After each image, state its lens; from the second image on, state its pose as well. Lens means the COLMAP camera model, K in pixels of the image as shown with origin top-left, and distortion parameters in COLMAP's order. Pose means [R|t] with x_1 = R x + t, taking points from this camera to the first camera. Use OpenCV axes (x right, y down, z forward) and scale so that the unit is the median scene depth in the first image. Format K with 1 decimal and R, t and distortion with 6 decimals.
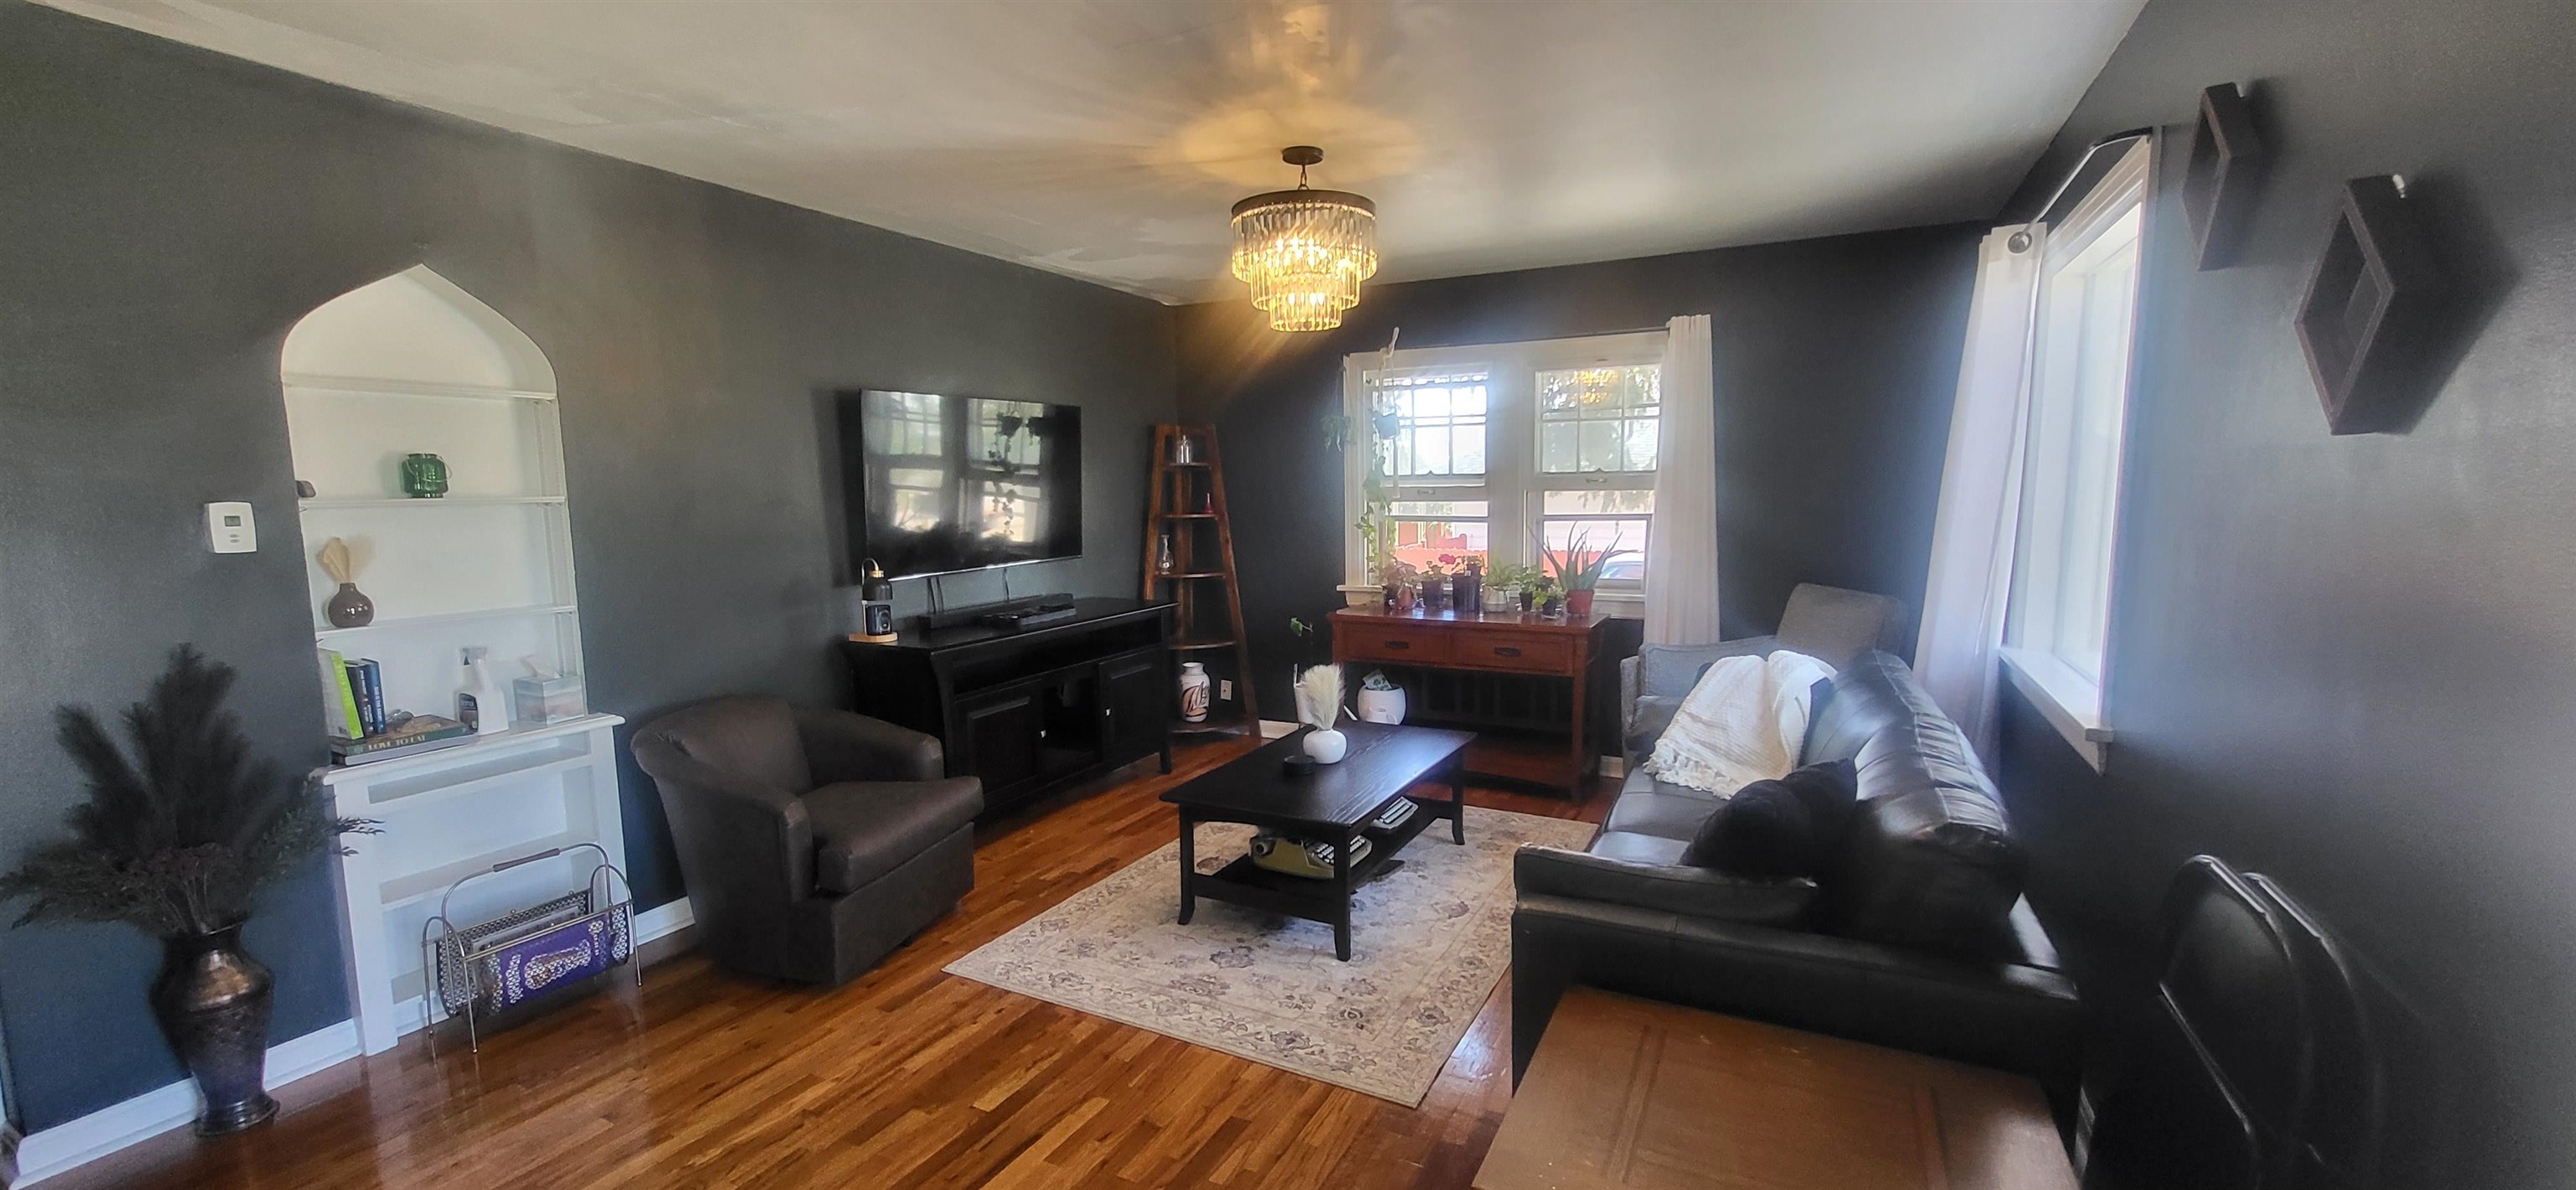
lens RADIAL K [[1010.9, 0, 1305.0], [0, 1010.9, 599.2], [0, 0, 1]] dist [-0.000470, -0.000618]
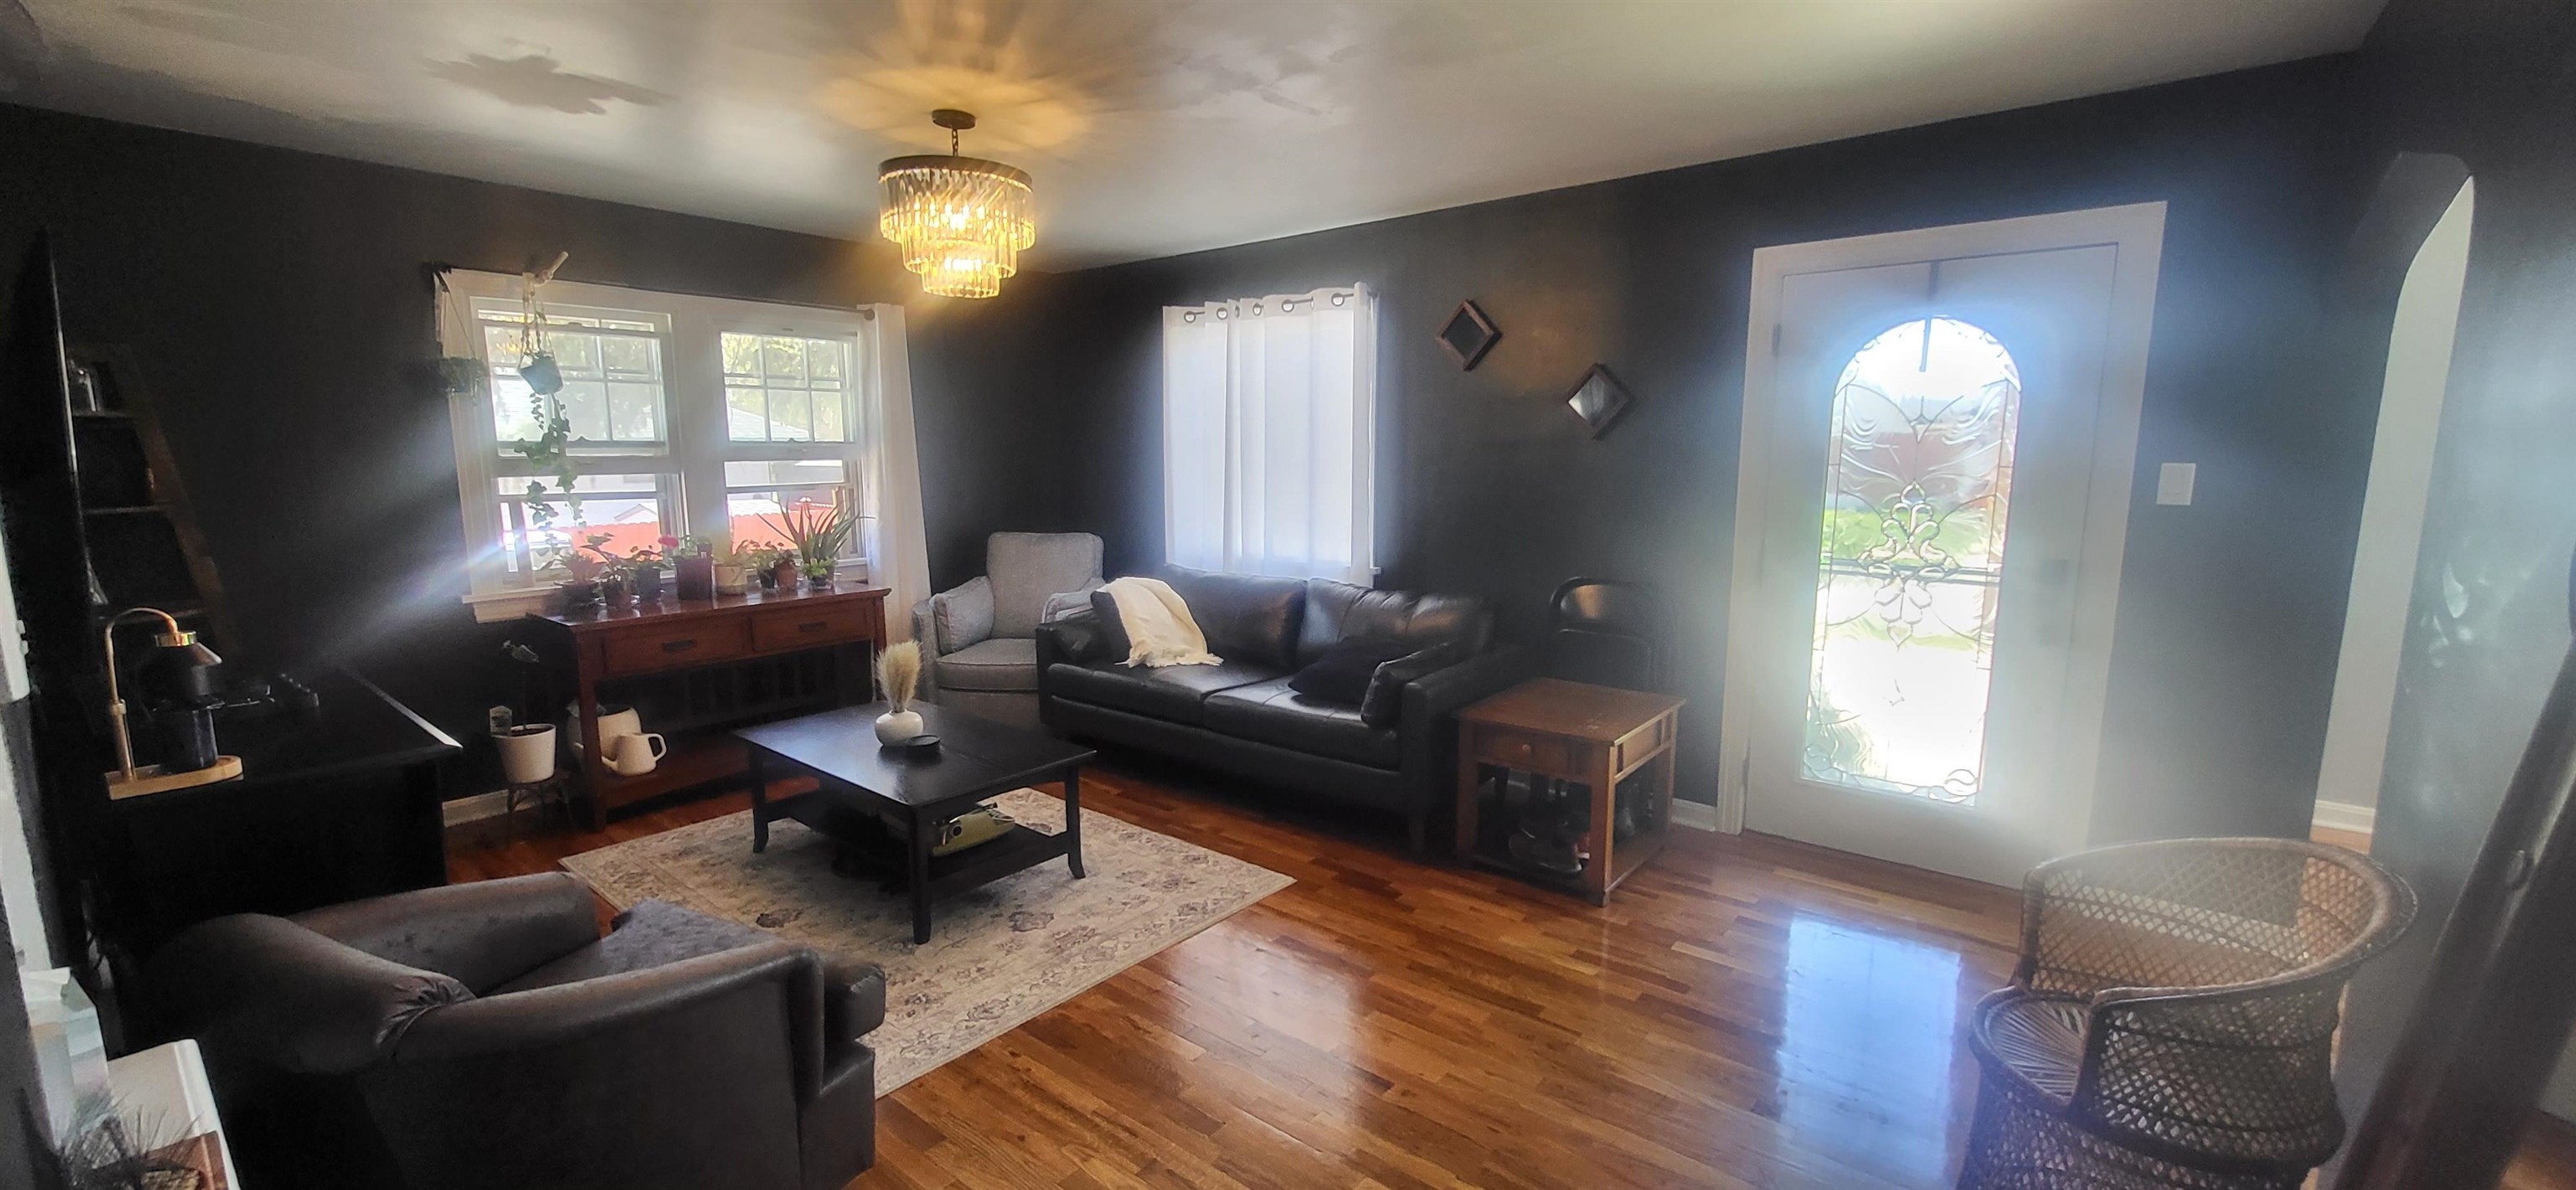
lens RADIAL K [[1010.9, 0, 1305.0], [0, 1010.9, 599.2], [0, 0, 1]] dist [-0.000470, -0.000618]
pose [[0.206112, -0.136092, 0.969018, -0.708017], [0.112804, 0.986984, 0.114622, -0.035884], [-0.972005, 0.085684, 0.218781, 0.360863]]
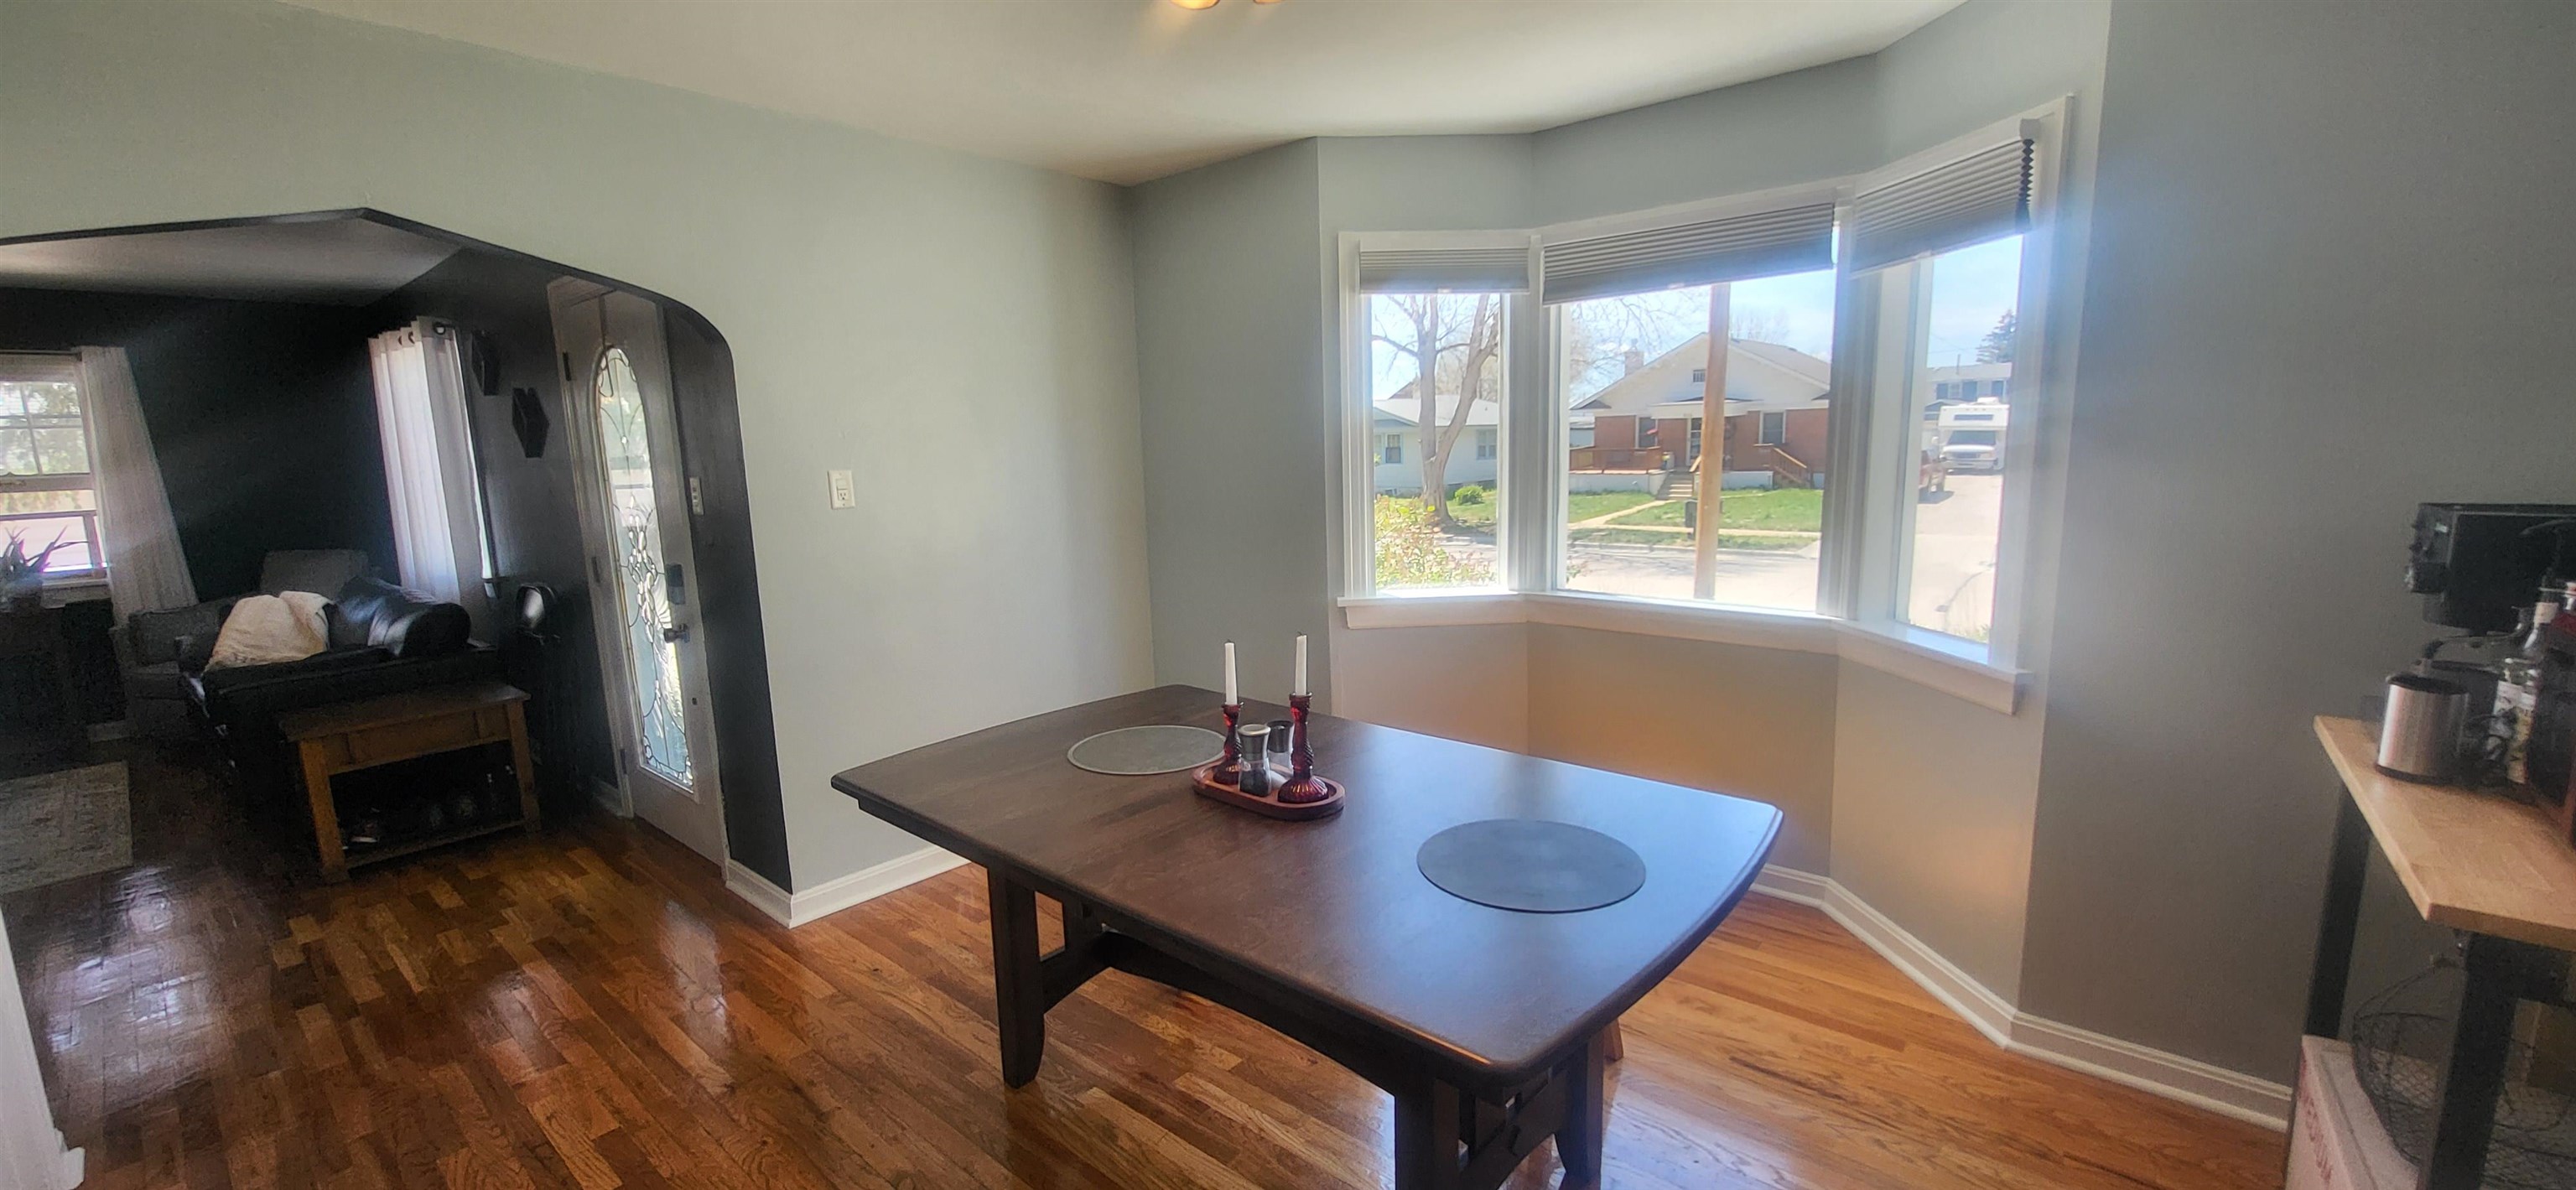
lens RADIAL K [[1010.9, 0, 1305.0], [0, 1010.9, 599.2], [0, 0, 1]] dist [-0.000470, -0.000618]
pose [[0.232386, -0.152907, 0.960529, -0.546009], [0.139423, 0.982603, 0.122690, 0.080688], [-0.962579, 0.105409, 0.249662, -0.734195]]
